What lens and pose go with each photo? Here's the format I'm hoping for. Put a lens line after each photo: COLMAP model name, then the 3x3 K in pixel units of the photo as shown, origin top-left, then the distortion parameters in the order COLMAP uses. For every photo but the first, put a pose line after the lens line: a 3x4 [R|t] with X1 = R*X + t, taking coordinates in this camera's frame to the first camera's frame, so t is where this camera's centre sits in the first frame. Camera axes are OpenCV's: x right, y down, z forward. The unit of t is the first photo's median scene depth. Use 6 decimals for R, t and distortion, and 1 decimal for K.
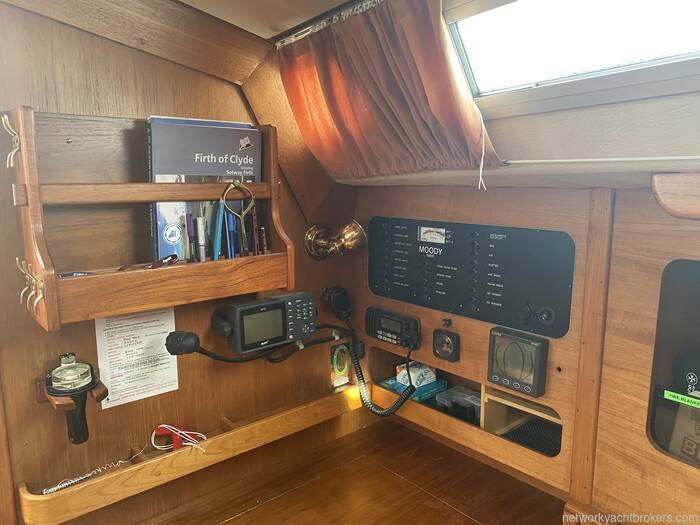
lens RADIAL K [[531.3, 0, 338.4], [0, 531.3, 262.9], [0, 0, 1]] dist [0.009373, -0.002985]
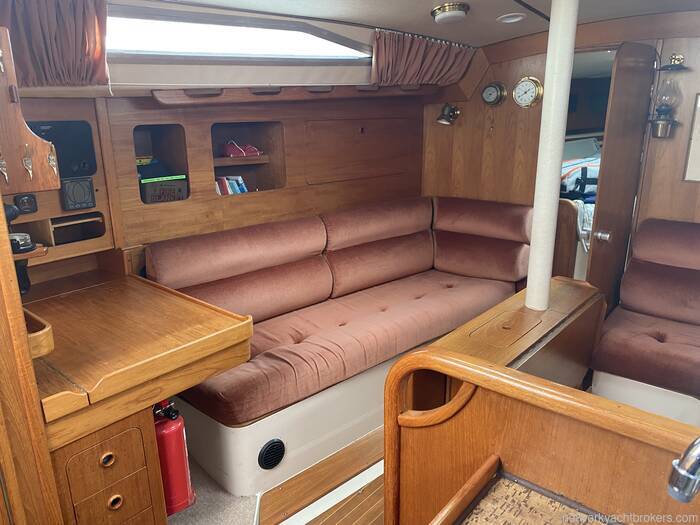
lens RADIAL K [[531.3, 0, 338.4], [0, 531.3, 262.9], [0, 0, 1]] dist [0.009373, -0.002985]
pose [[-0.144130, -0.275856, 0.950332, -1.688341], [0.172084, 0.938739, 0.298589, 0.010752], [-0.974481, 0.206573, -0.087830, 0.323910]]
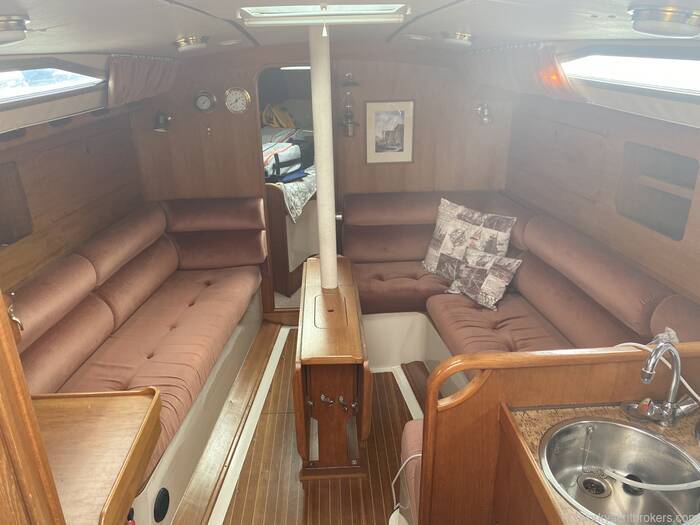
lens RADIAL K [[529.7, 0, 349.4], [0, 529.7, 247.1], [0, 0, 1]] dist [0.003194, -0.002468]
pose [[-0.795194, -0.199663, 0.572539, -1.459416], [0.118245, 0.875040, 0.469385, -0.439089], [-0.594713, 0.440953, -0.672218, 0.998957]]
